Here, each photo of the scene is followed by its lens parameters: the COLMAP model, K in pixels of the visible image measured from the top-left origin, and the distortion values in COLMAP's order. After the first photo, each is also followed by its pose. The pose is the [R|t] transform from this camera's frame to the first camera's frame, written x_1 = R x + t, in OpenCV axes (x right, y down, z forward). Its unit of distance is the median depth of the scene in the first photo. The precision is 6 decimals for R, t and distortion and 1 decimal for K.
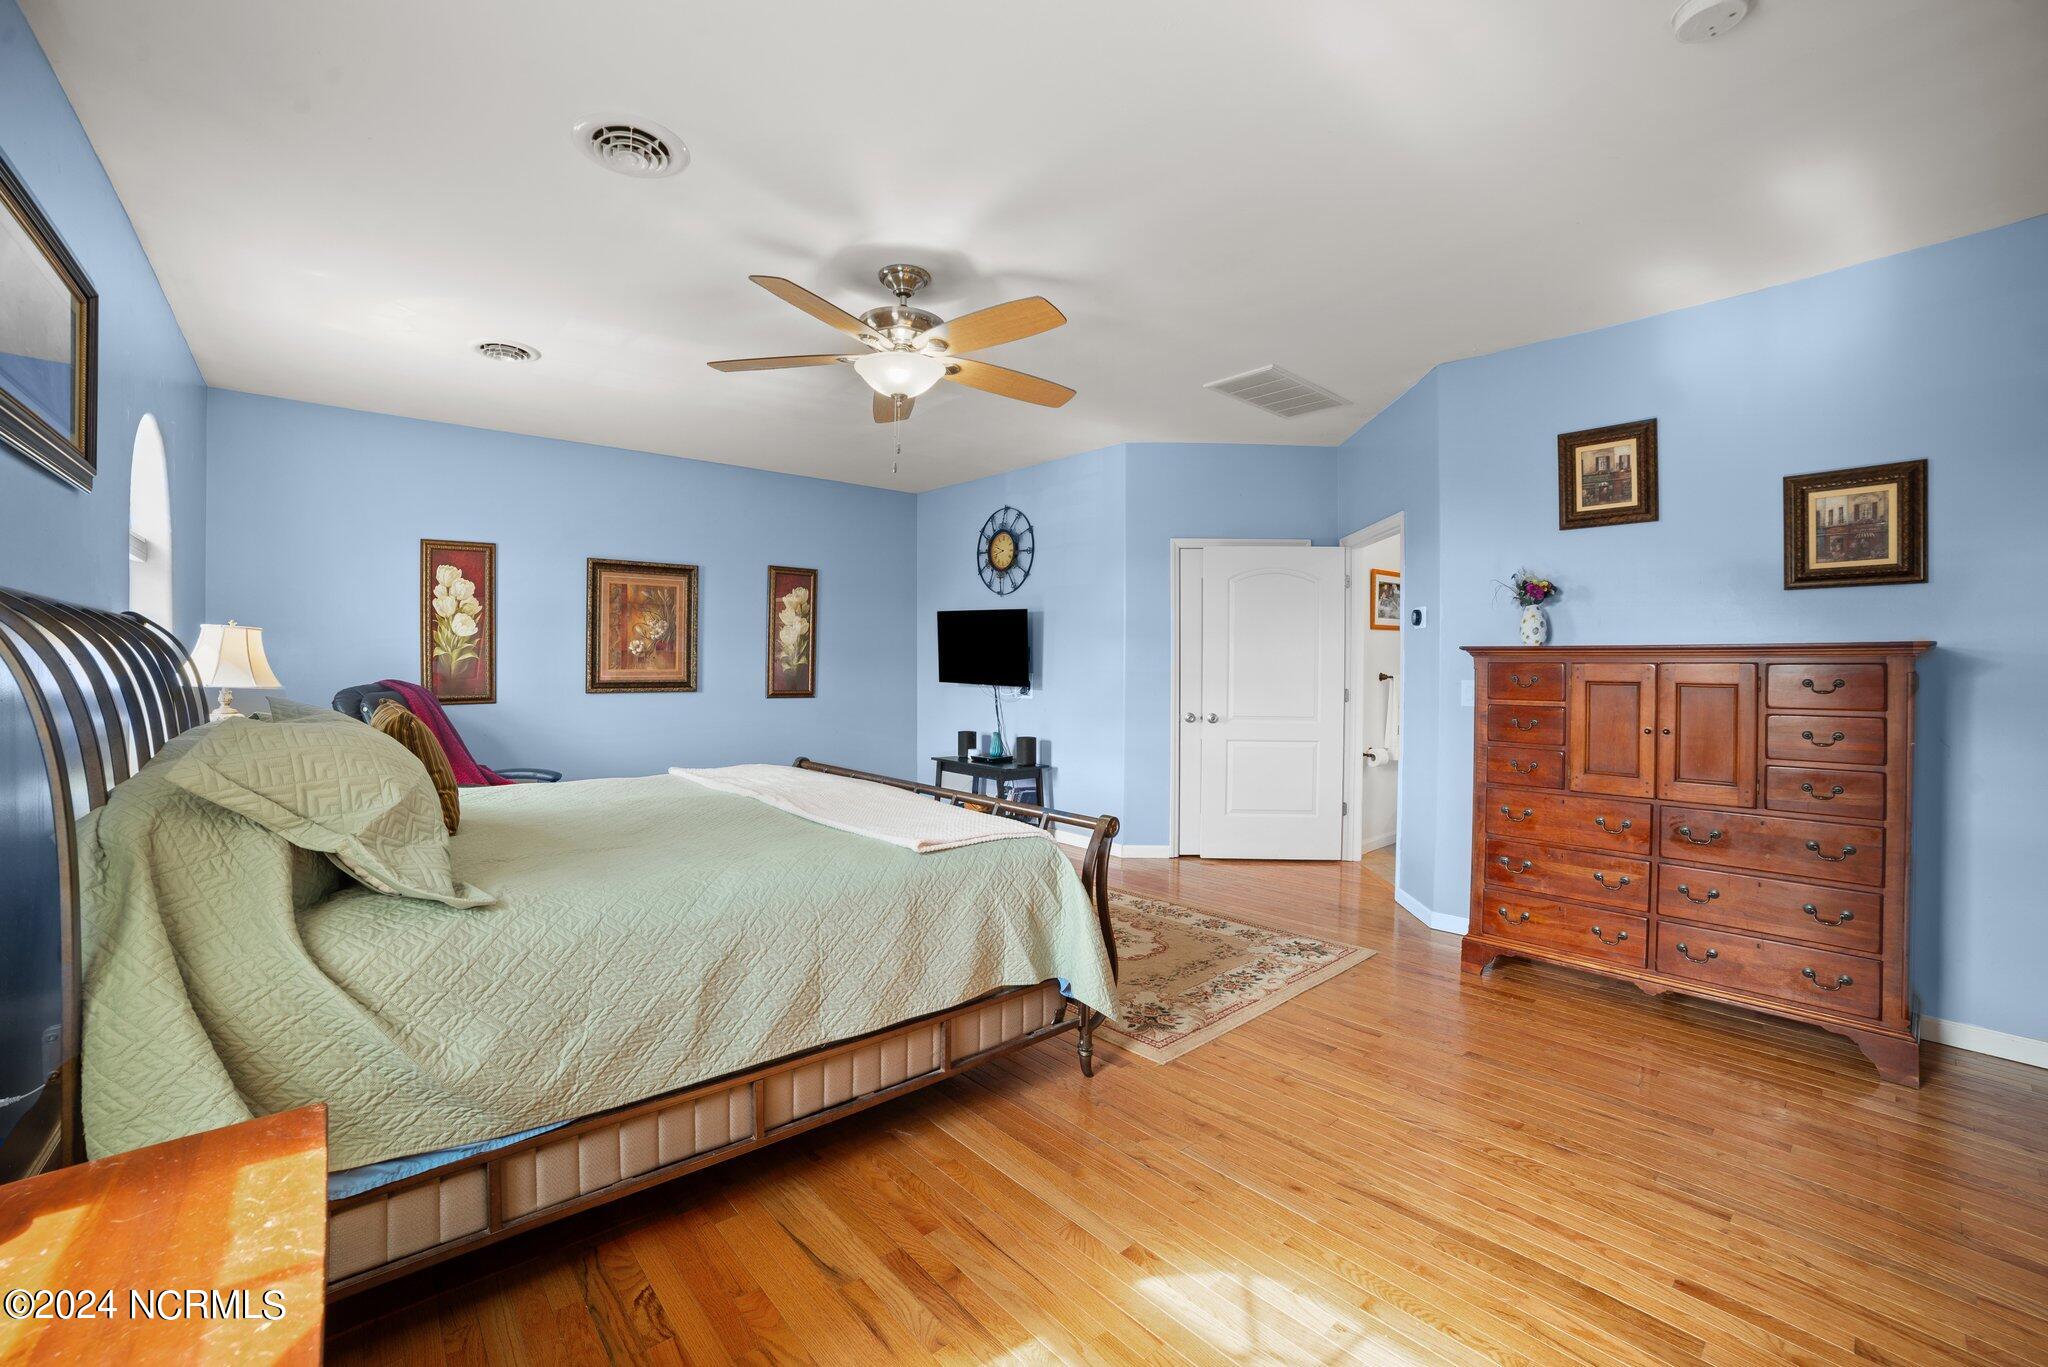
lens RADIAL K [[845.3, 0, 1023.9], [0, 845.3, 671.6], [0, 0, 1]] dist [-0.114792, 0.037767]
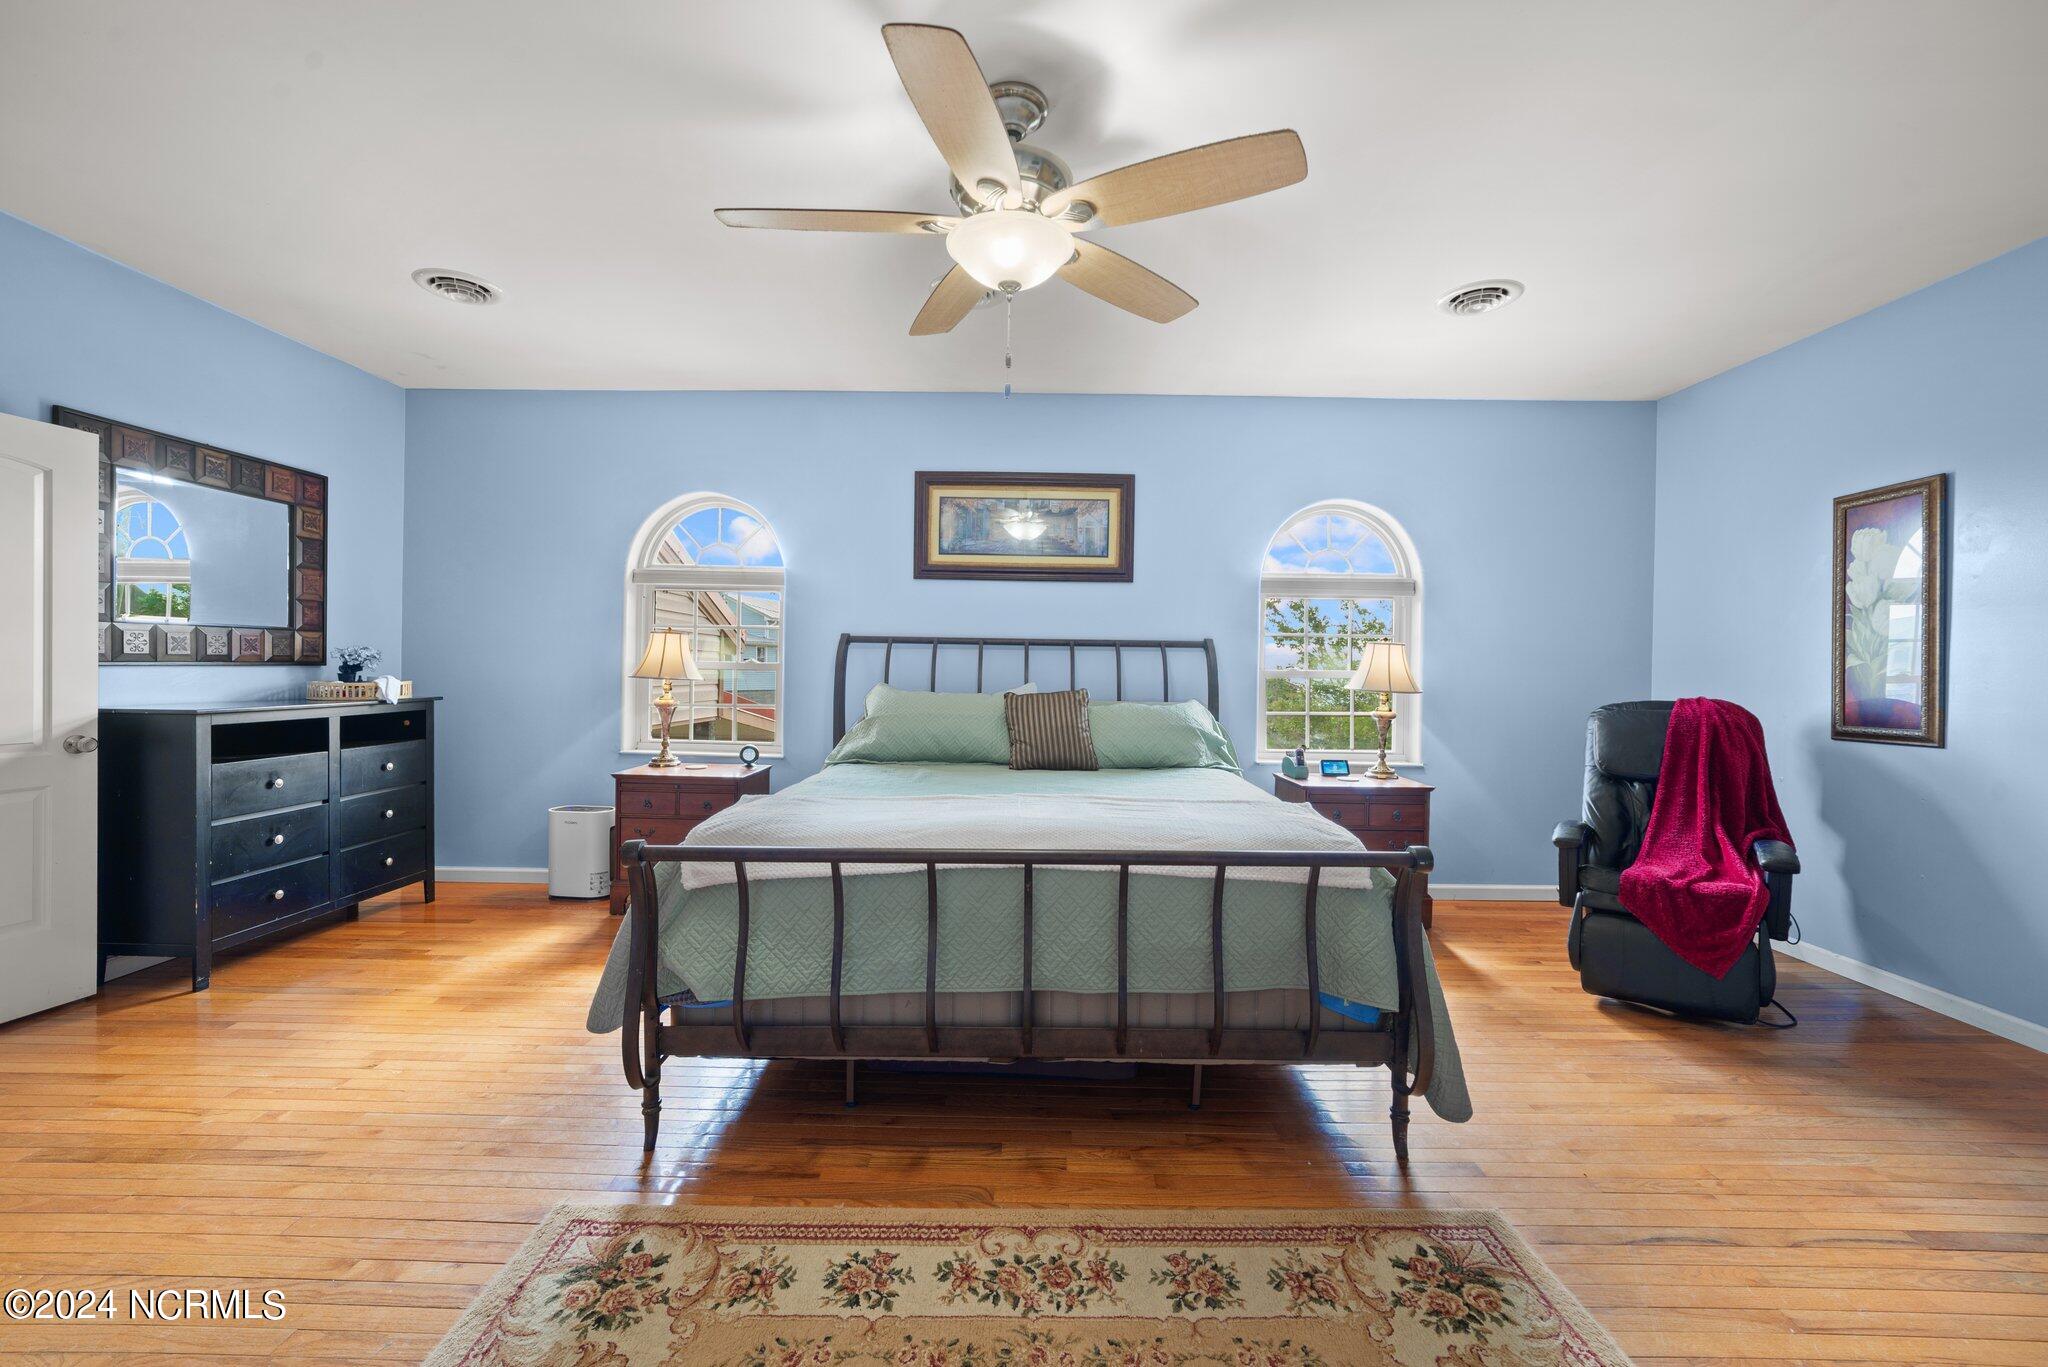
lens RADIAL K [[802.1, 0, 1021.8], [0, 802.1, 686.3], [0, 0, 1]] dist [-0.009704, 0.000159]
pose [[-0.669600, 0.001631, -0.742720, 0.221236], [-0.024866, 0.999388, 0.024612, -0.002929], [0.742306, 0.034948, -0.669149, 0.934226]]
